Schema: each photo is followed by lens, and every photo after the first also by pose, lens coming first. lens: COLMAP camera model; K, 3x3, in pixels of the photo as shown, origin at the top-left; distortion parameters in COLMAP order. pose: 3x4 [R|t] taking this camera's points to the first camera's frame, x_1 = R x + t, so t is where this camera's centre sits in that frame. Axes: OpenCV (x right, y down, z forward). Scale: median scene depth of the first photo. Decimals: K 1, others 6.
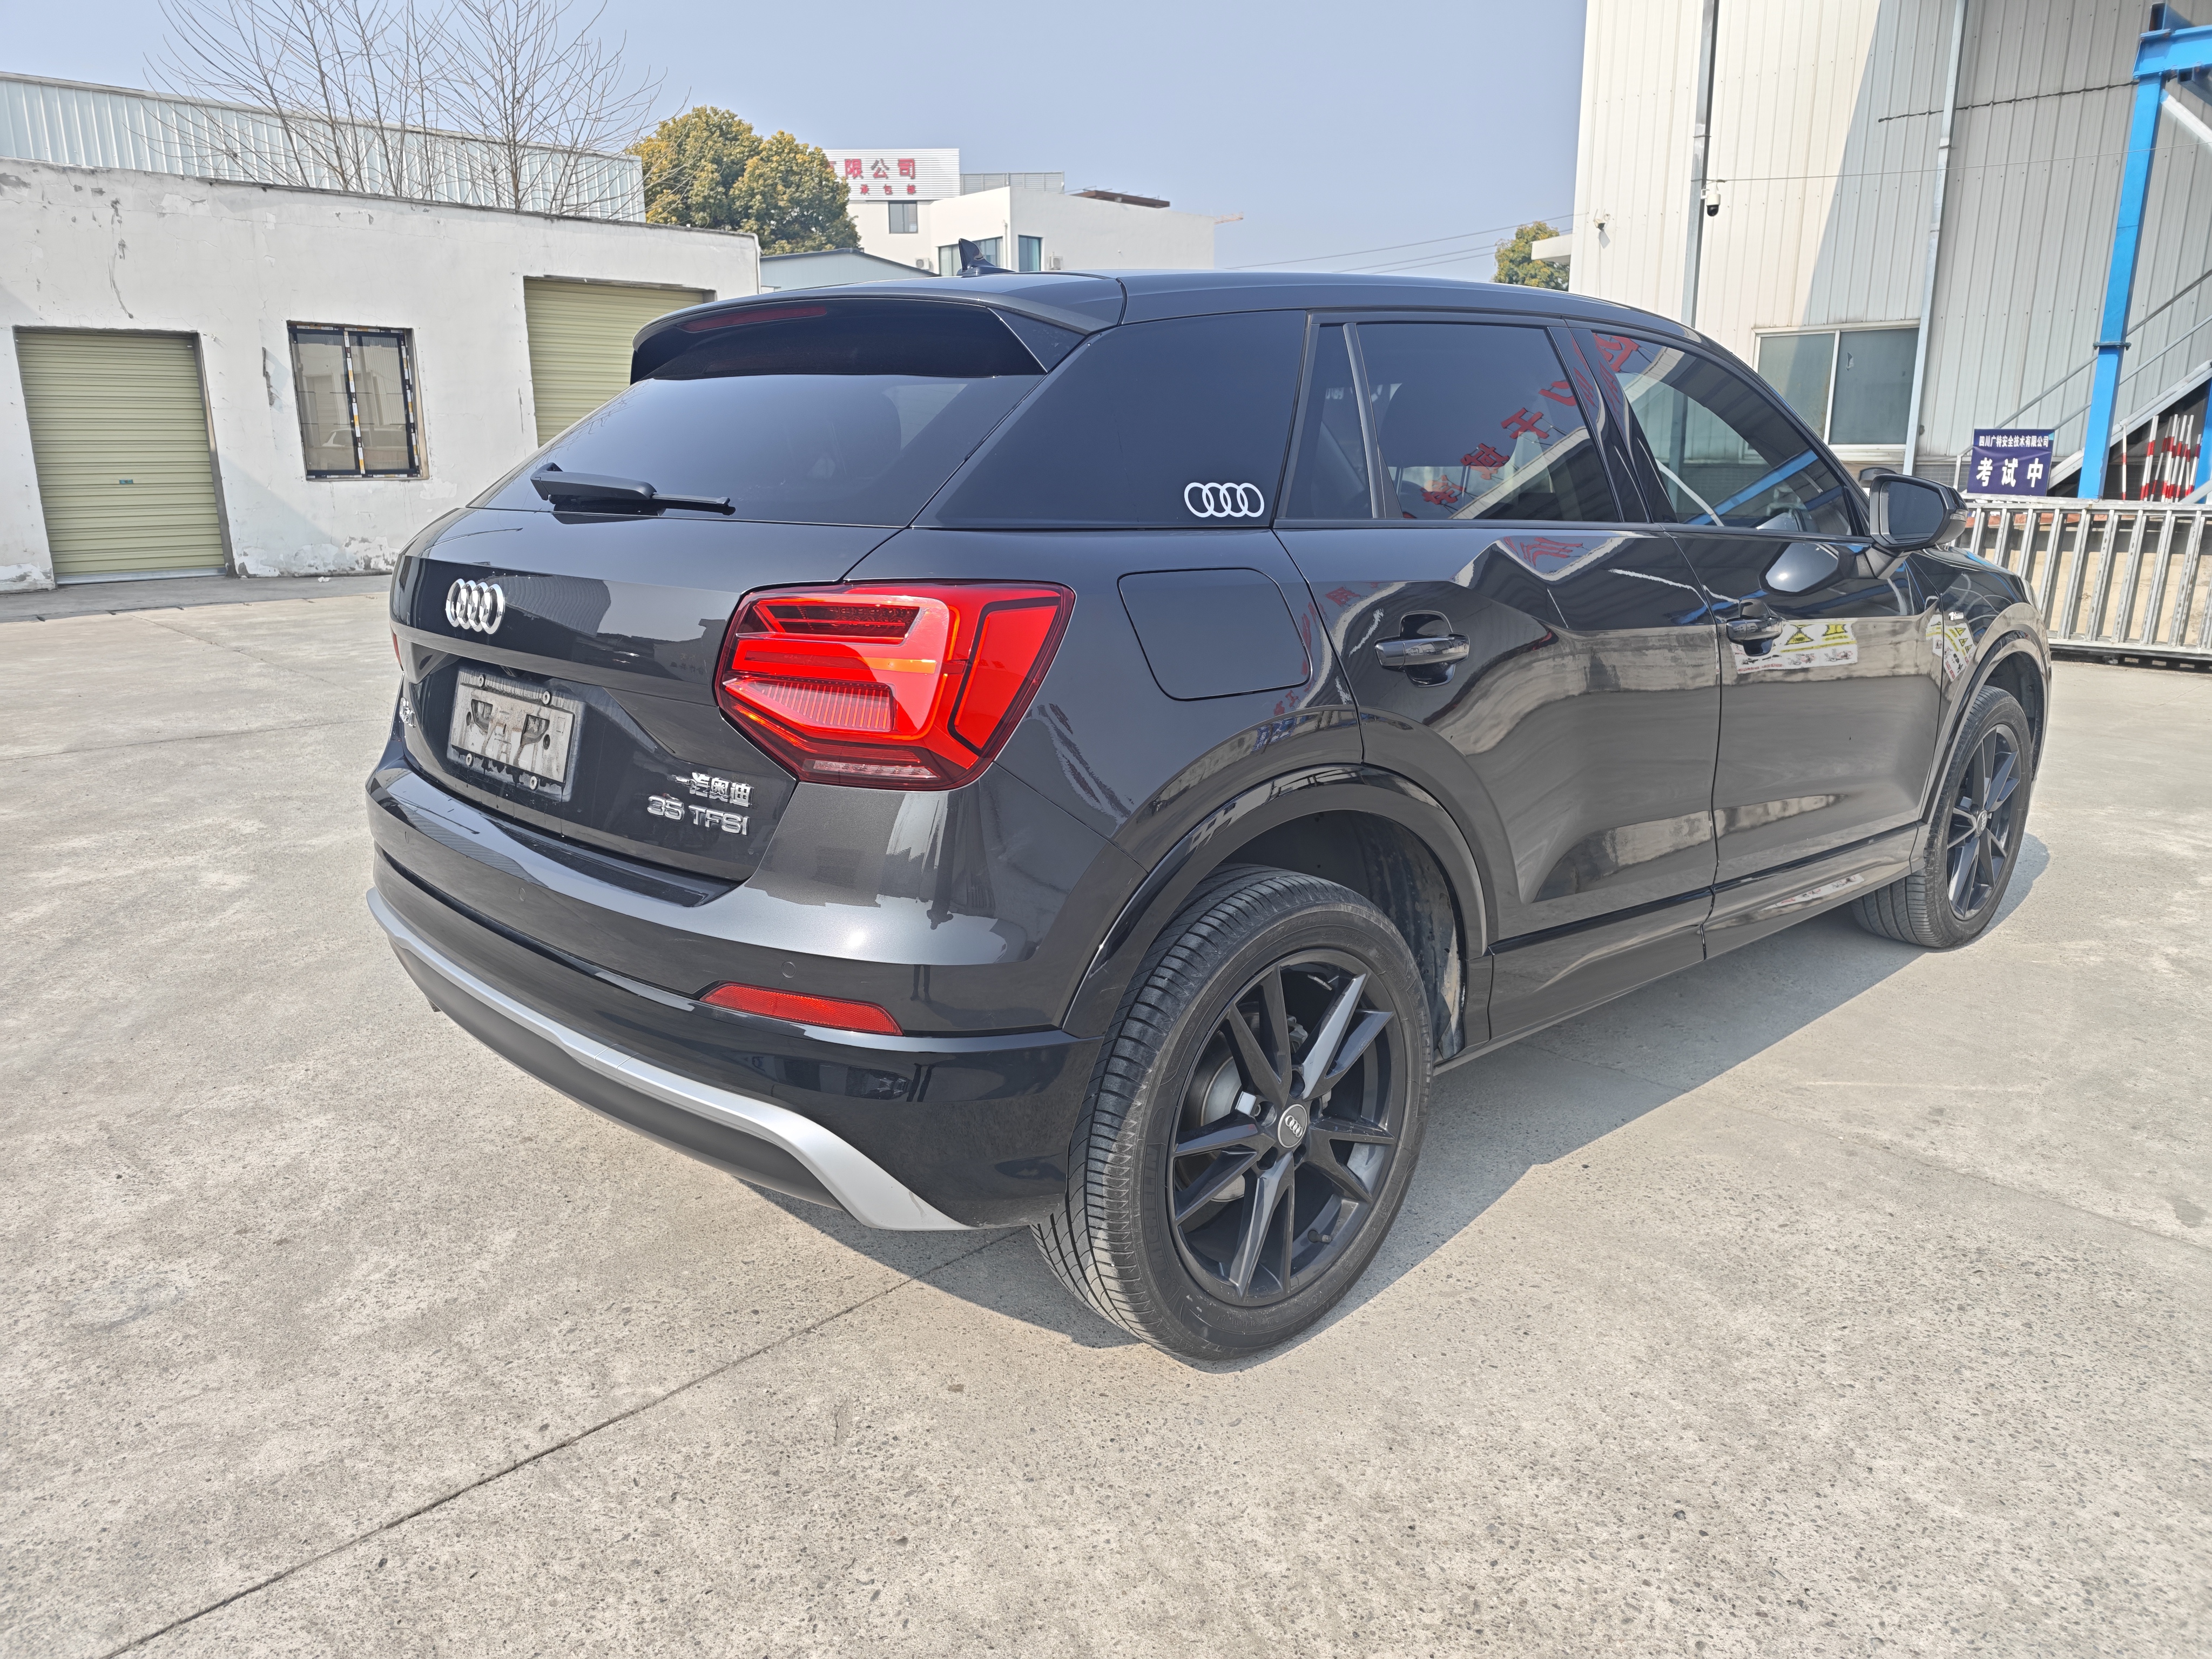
lens RADIAL K [[1514.3, 0, 1119.8], [0, 1514.3, 824.9], [0, 0, 1]] dist [0.009734, -0.019181]
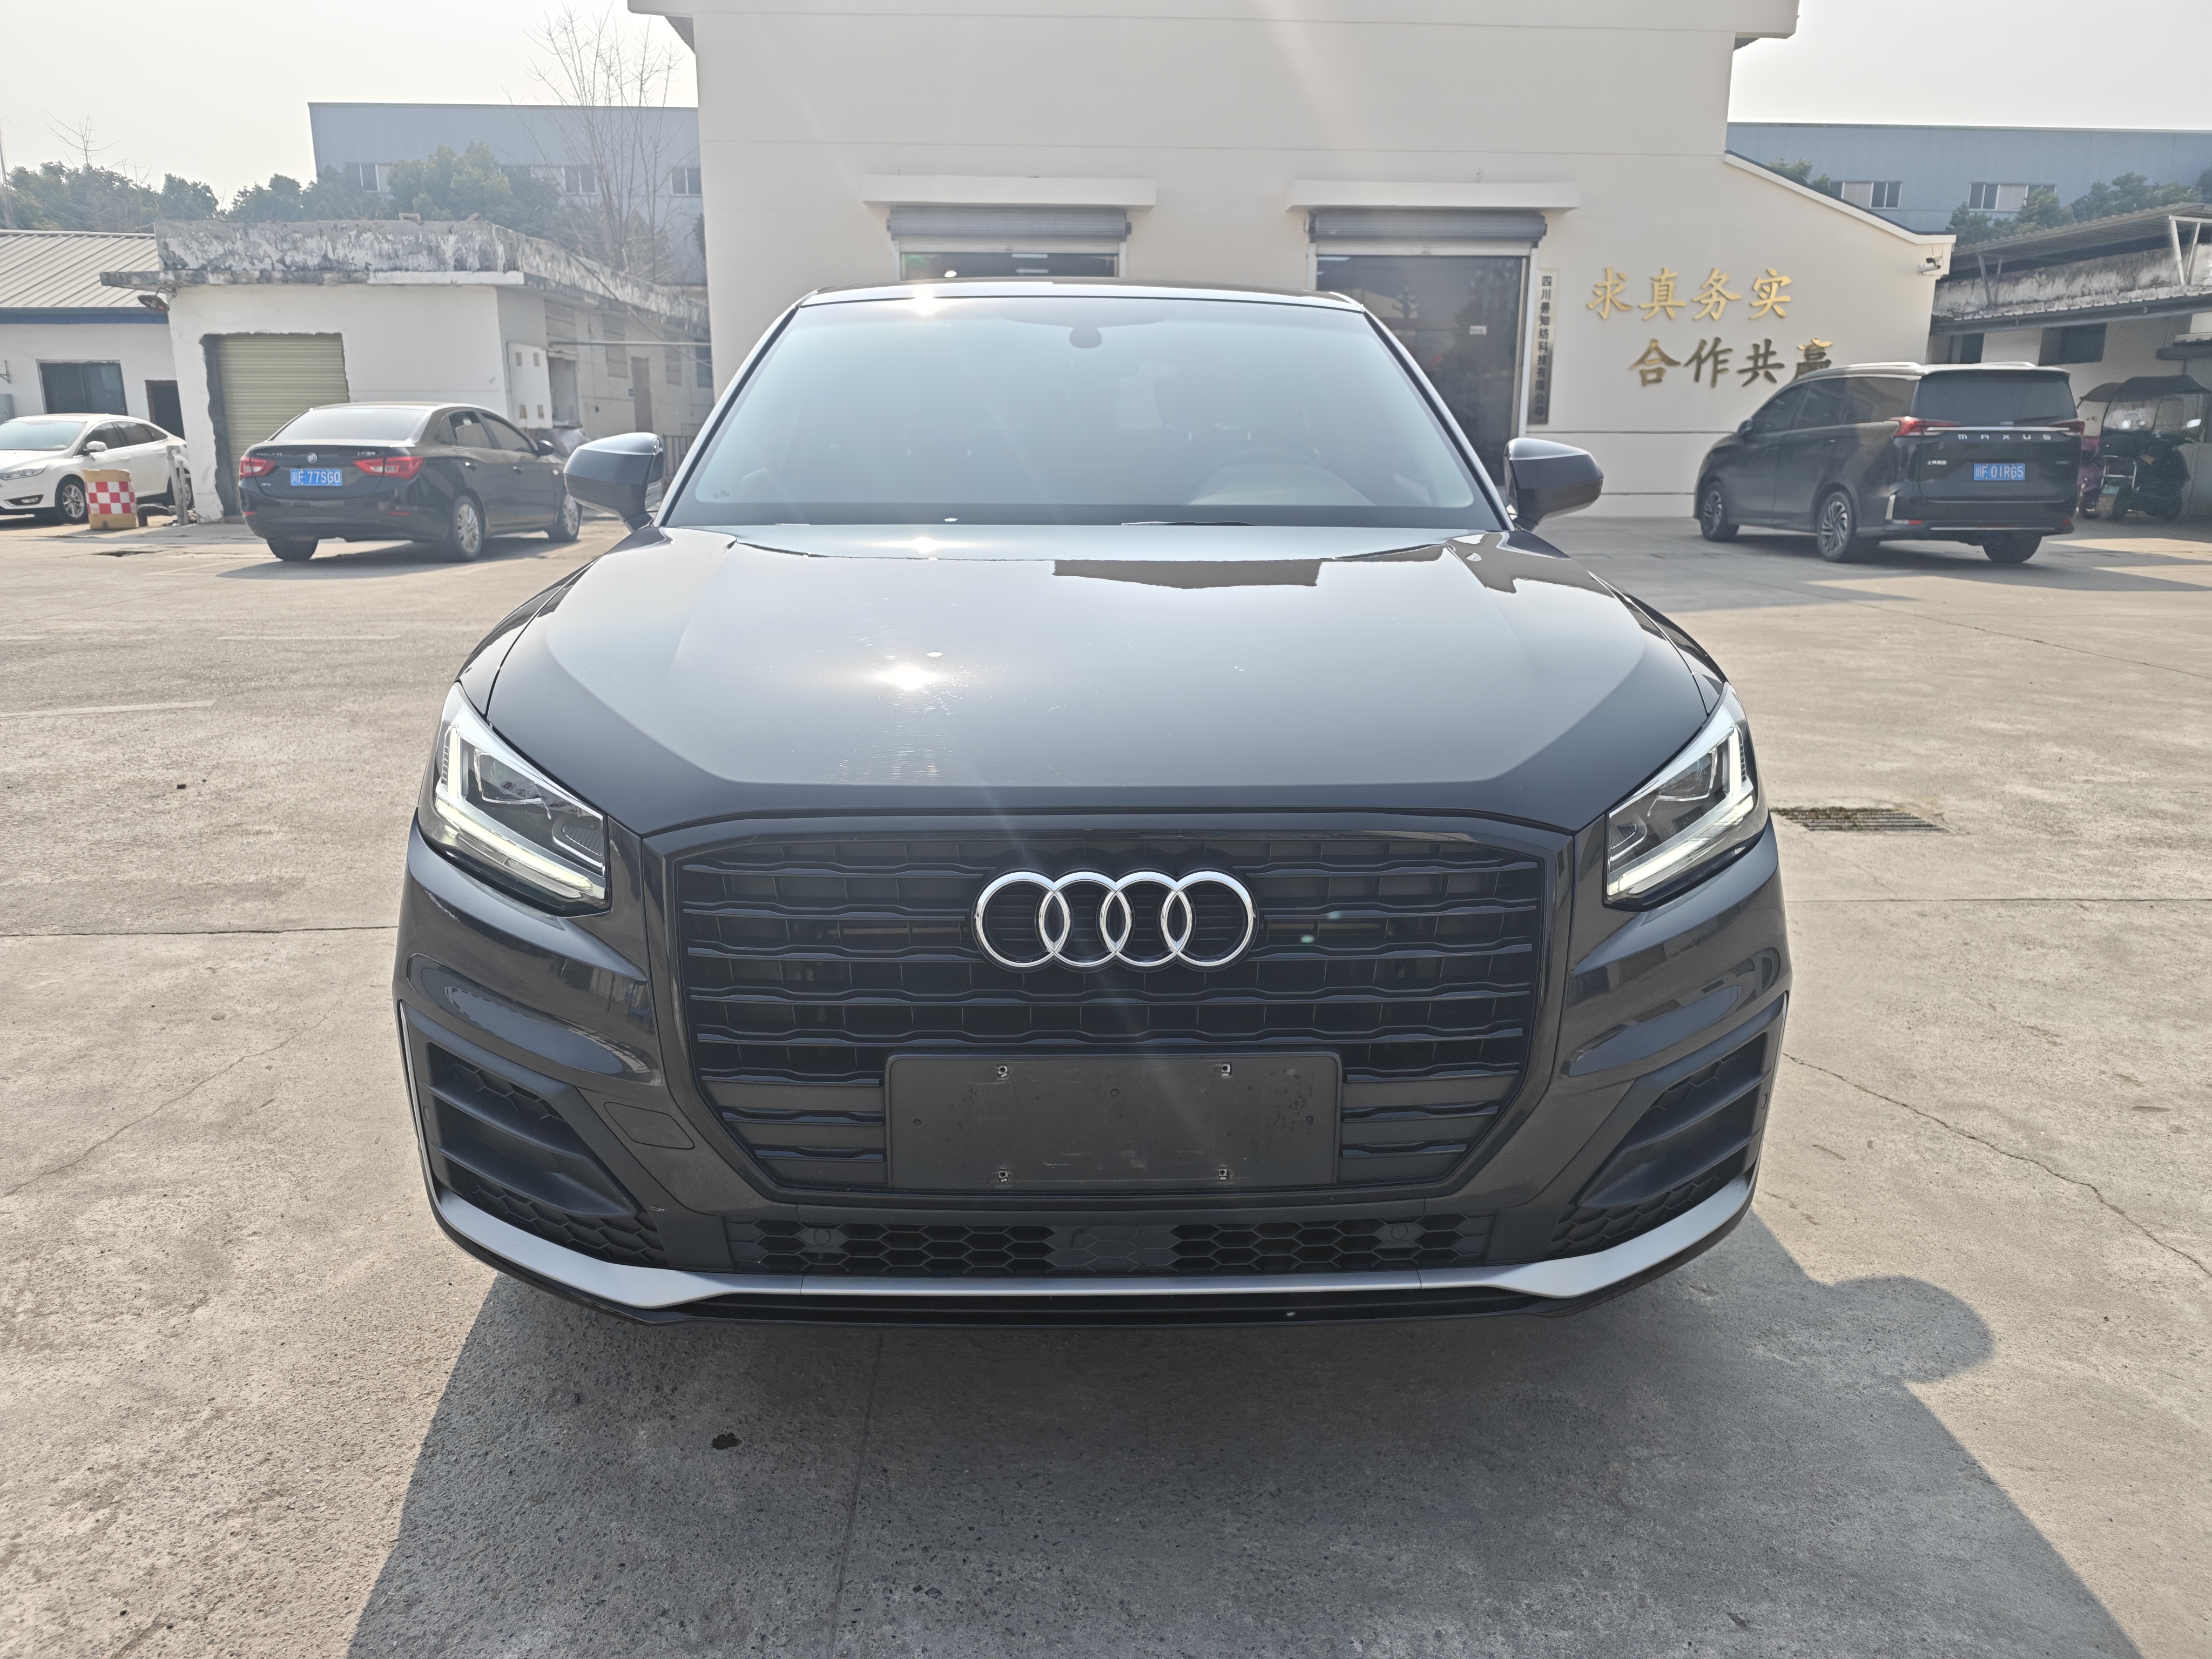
lens RADIAL K [[1514.3, 0, 1113.0], [0, 1514.3, 818.7], [0, 0, 1]] dist [0.009734, -0.019181]
pose [[-0.656719, 0.192070, -0.729266, 0.853492], [-0.178571, 0.899917, 0.397822, -0.359513], [0.732689, 0.391483, -0.556694, 1.488993]]
